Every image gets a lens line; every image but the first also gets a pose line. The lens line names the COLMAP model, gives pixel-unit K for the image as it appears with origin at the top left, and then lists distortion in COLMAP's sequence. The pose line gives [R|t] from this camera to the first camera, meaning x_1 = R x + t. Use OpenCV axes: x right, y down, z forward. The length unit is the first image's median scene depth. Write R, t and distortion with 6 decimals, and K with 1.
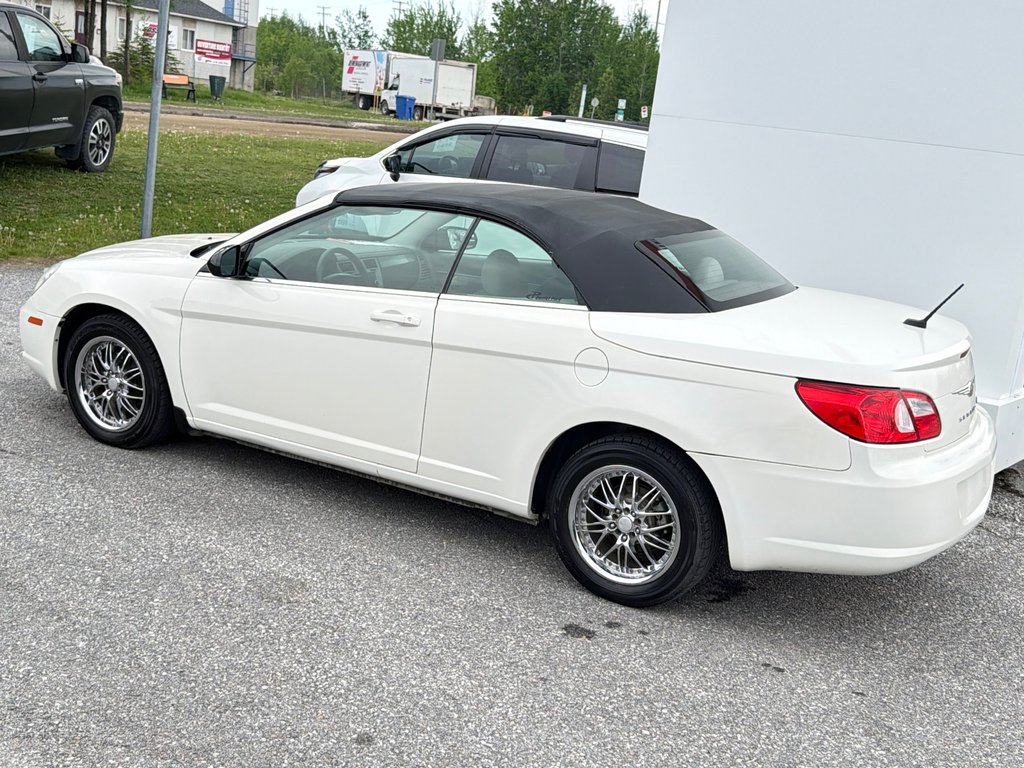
lens RADIAL K [[1233.3, 0, 512.0], [0, 1233.3, 384.0], [0, 0, 1]] dist [0.189656, -0.440135]
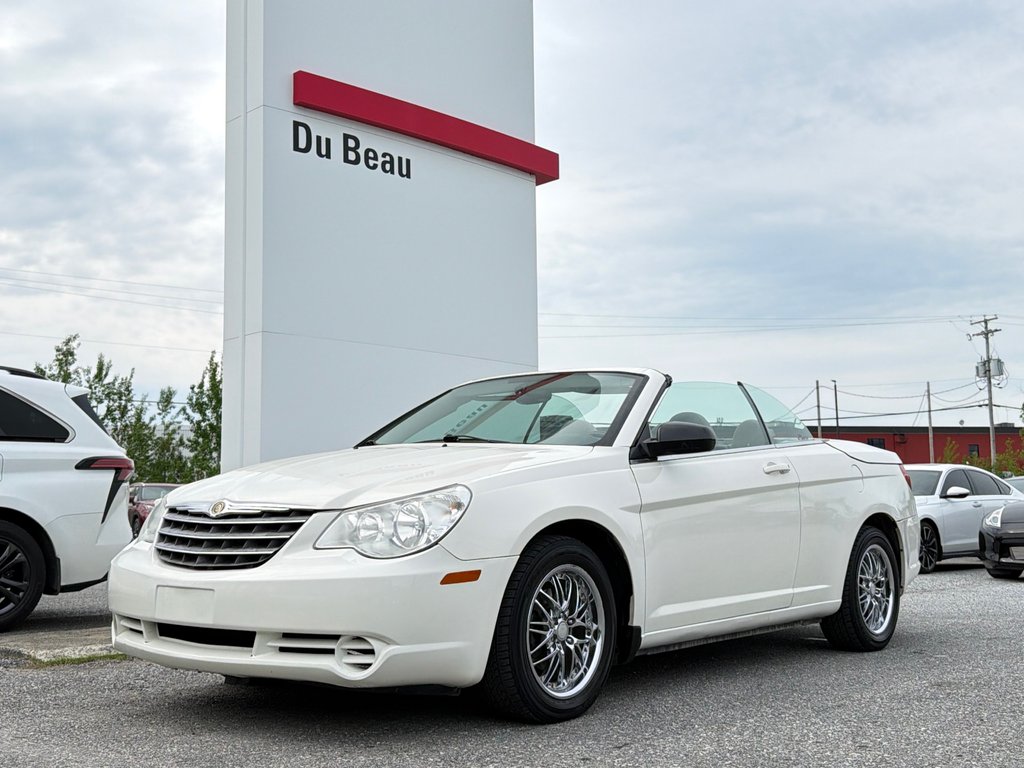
lens RADIAL K [[1216.5, 0, 512.1], [0, 1216.5, 412.2], [0, 0, 1]] dist [0.201866, -0.518971]
pose [[0.149953, -0.020892, 0.988472, -1.264487], [0.236486, 0.971514, -0.015342, -0.146841], [-0.959994, 0.236061, 0.150622, 1.078795]]
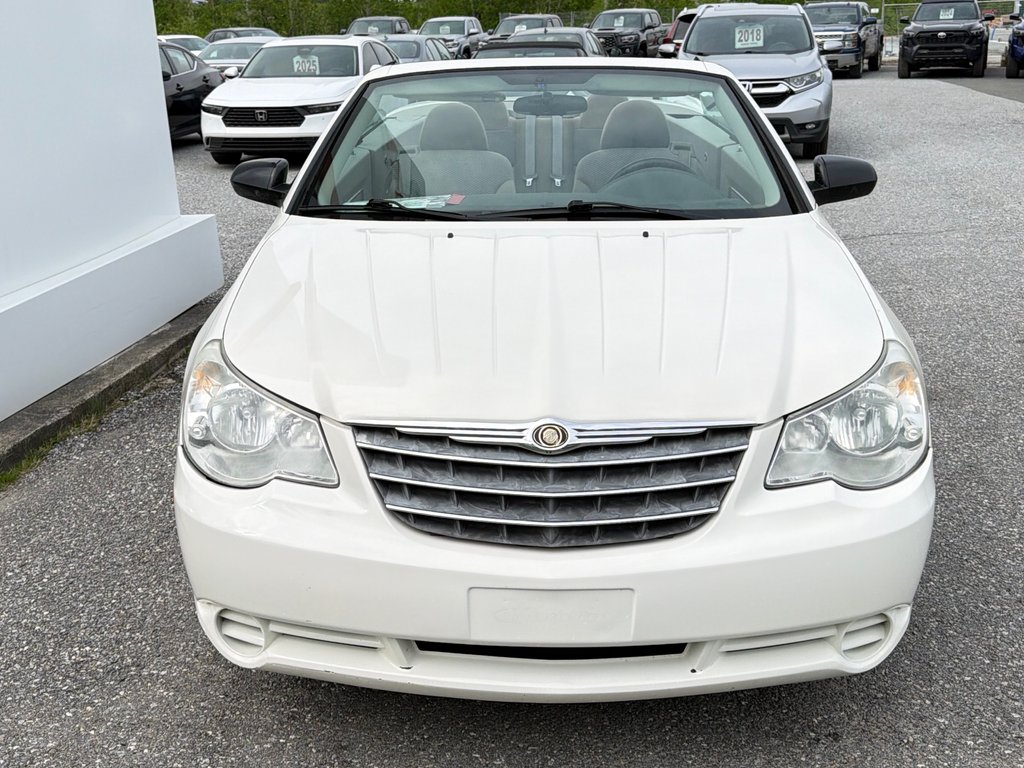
lens RADIAL K [[1200.6, 0, 503.4], [0, 1200.6, 378.9], [0, 0, 1]] dist [0.223433, -0.518702]
pose [[-0.482260, -0.334852, 0.809506, -0.809433], [0.167323, 0.871842, 0.460319, -0.387348], [-0.859900, 0.357442, -0.364426, 1.607334]]
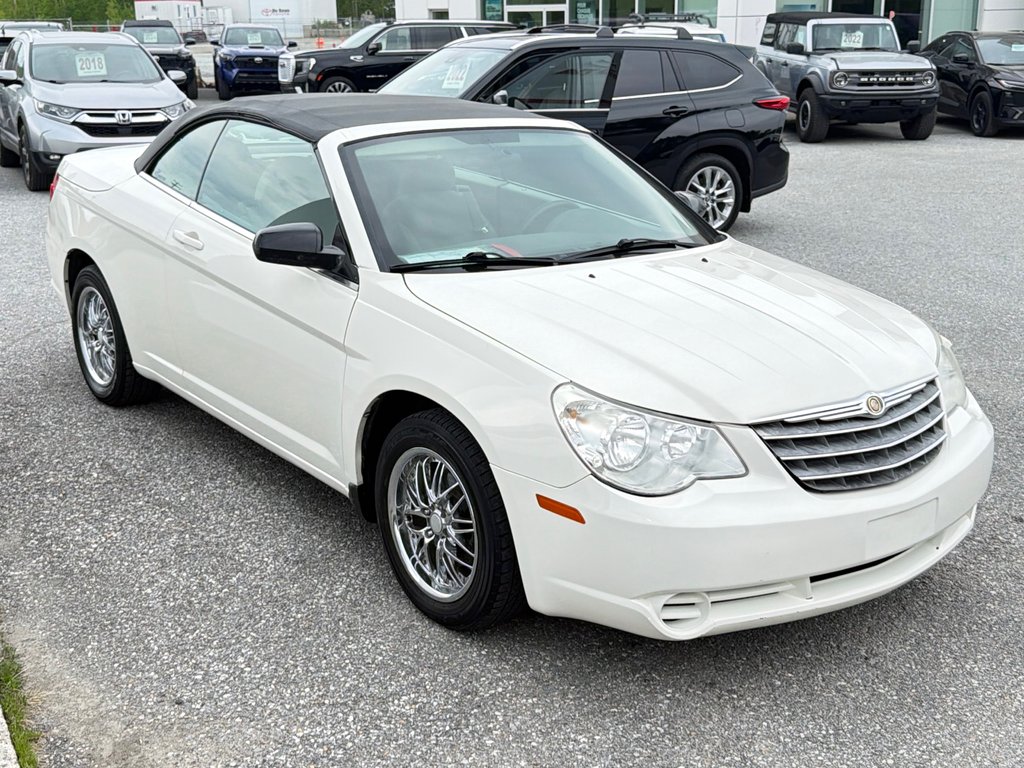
lens RADIAL K [[1196.3, 0, 508.5], [0, 1196.3, 398.2], [0, 0, 1]] dist [0.201869, -0.480919]
pose [[-0.926441, -0.210750, 0.311915, -0.459694], [-0.020796, 0.855981, 0.516589, -0.492399], [-0.375865, 0.472103, -0.797399, 2.039163]]
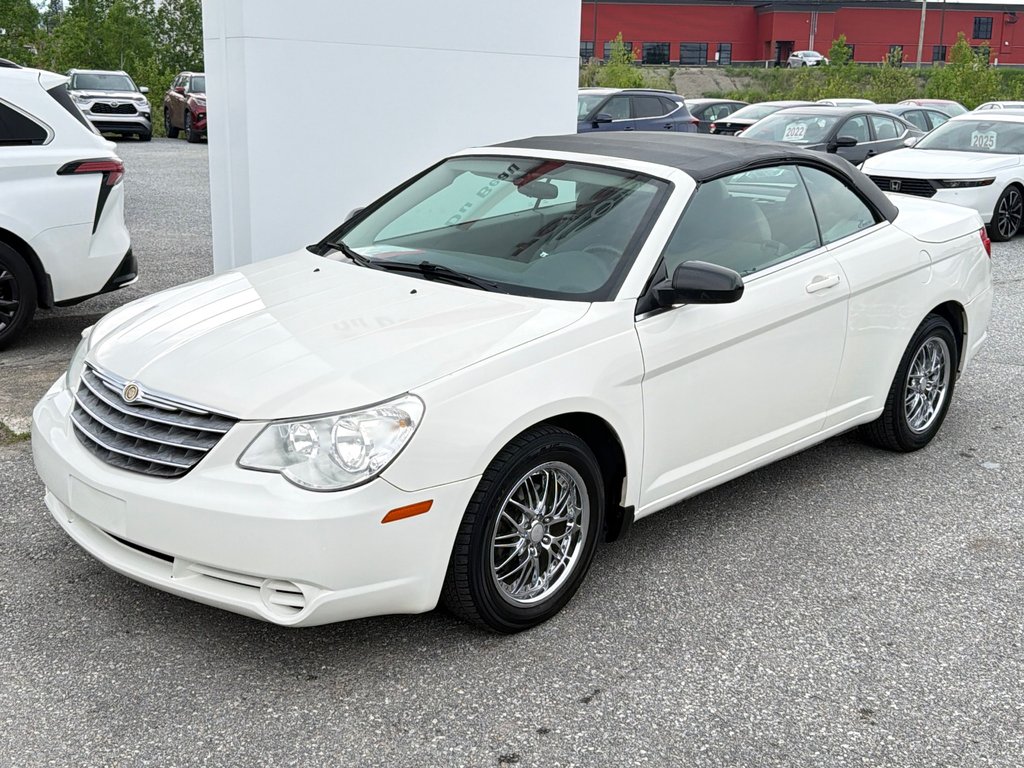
lens RADIAL K [[1205.2, 0, 512.0], [0, 1205.2, 384.0], [0, 0, 1]] dist [0.213803, -0.502683]
pose [[0.213695, -0.332469, 0.918585, -1.059763], [0.215651, 0.933163, 0.287578, -0.310245], [-0.952801, 0.136640, 0.271110, 1.009634]]
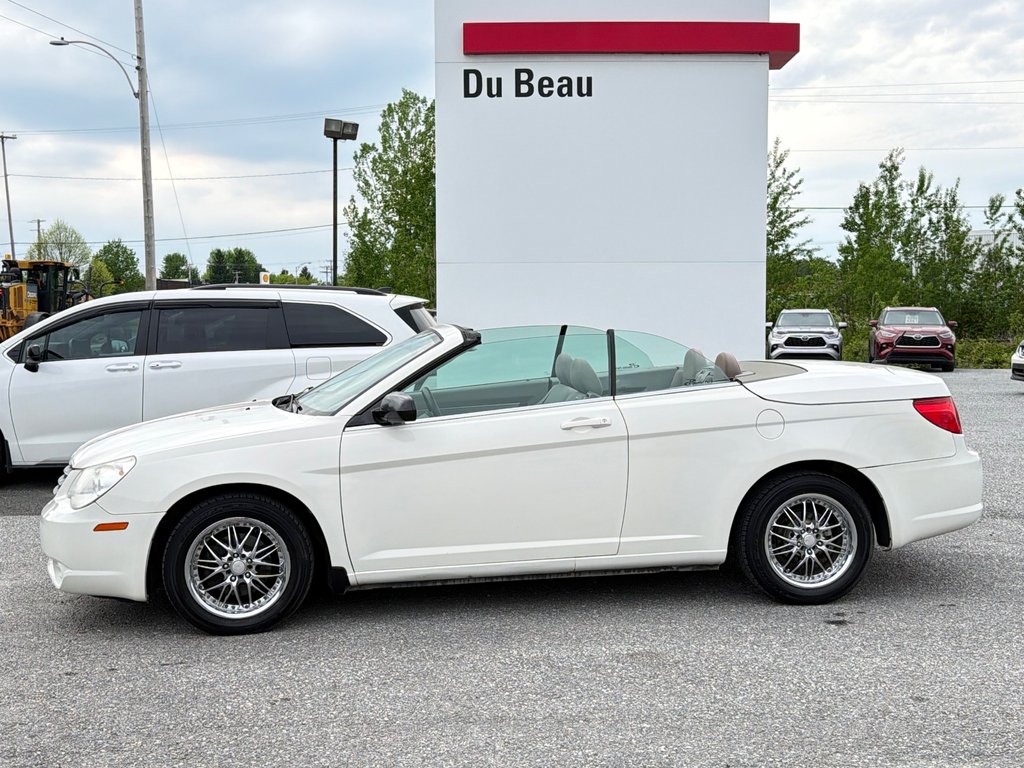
lens RADIAL K [[1216.5, 0, 512.1], [0, 1216.5, 412.2], [0, 0, 1]] dist [0.201866, -0.518971]
pose [[0.773271, -0.159811, 0.613606, -0.864831], [0.228068, 0.973052, -0.033986, -0.041341], [-0.591639, 0.166225, 0.788880, 0.142096]]
